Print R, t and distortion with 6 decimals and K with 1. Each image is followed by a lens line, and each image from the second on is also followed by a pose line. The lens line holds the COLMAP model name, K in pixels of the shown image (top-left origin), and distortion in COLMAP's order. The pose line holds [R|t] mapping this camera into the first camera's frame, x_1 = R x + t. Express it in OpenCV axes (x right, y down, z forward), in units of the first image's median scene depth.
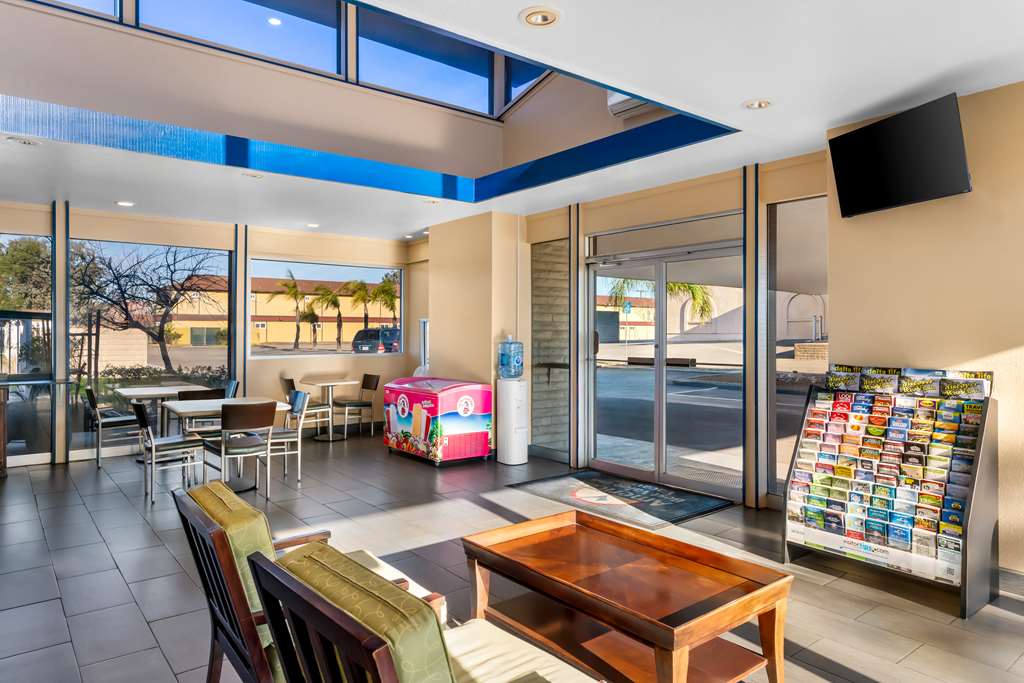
lens RADIAL K [[652.0, 0, 509.0], [0, 652.0, 332.1], [0, 0, 1]] dist [-0.003632, -0.000518]
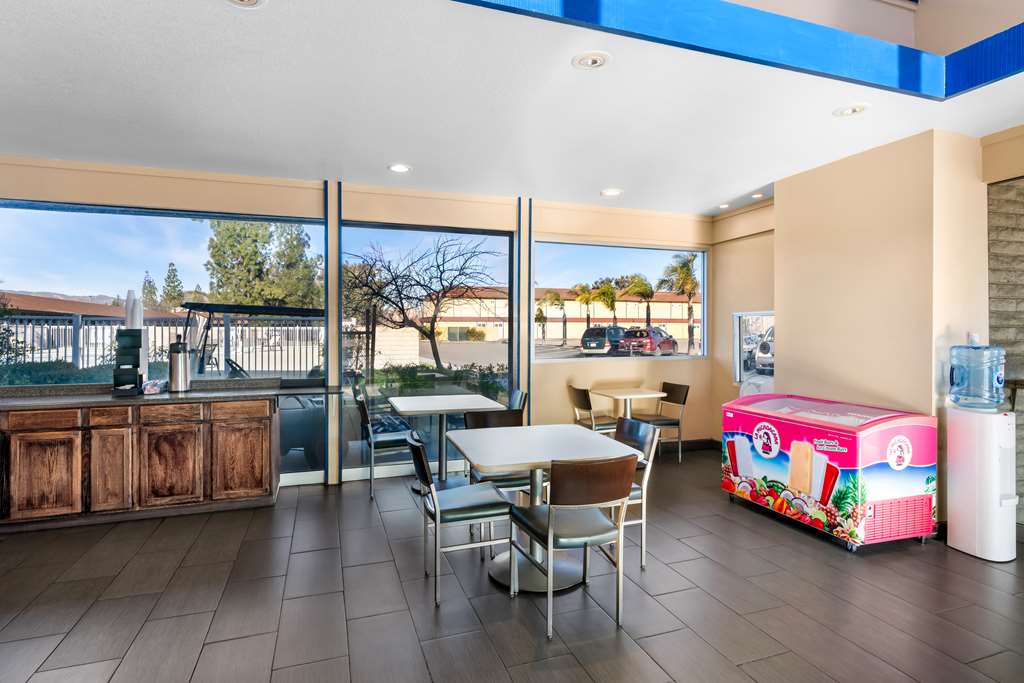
lens RADIAL K [[535.9, 0, 514.8], [0, 535.9, 337.8], [0, 0, 1]] dist [-0.001433, -0.000102]
pose [[0.946809, 0.003511, -0.321776, -0.226969], [0.000902, 0.999908, 0.013565, 0.000701], [0.321794, -0.013134, 0.946719, 0.393713]]
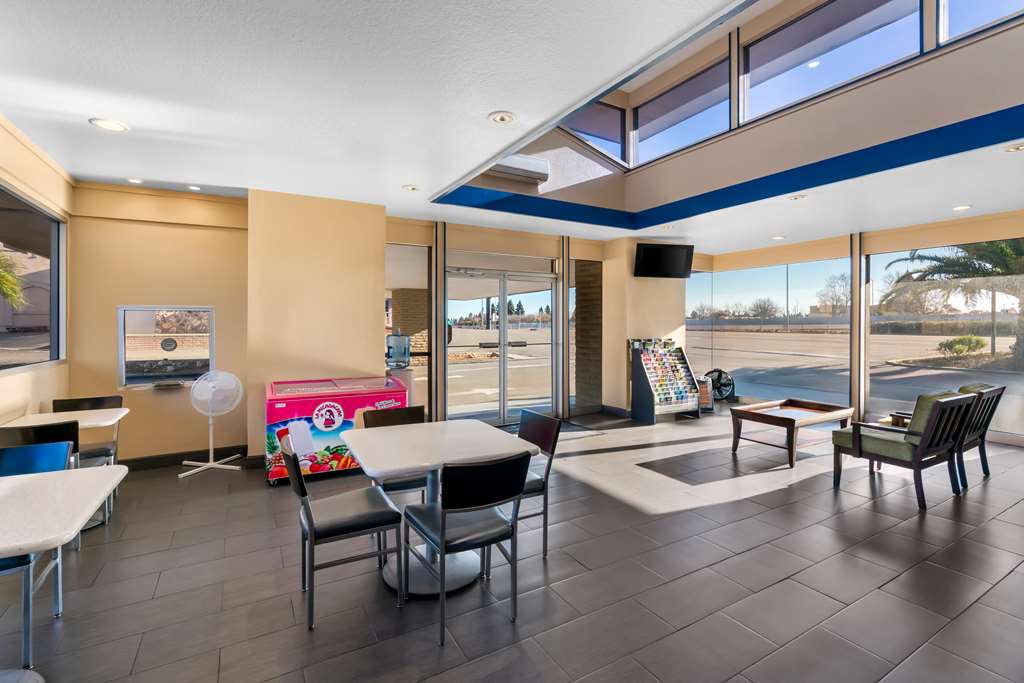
lens RADIAL K [[468.8, 0, 517.0], [0, 468.8, 325.1], [0, 0, 1]] dist [-0.008508, 0.003546]
pose [[0.134051, -0.001980, 0.990972, -0.699843], [-0.000280, 0.999998, 0.002036, -0.001918], [-0.990974, -0.000550, 0.134050, 0.679148]]
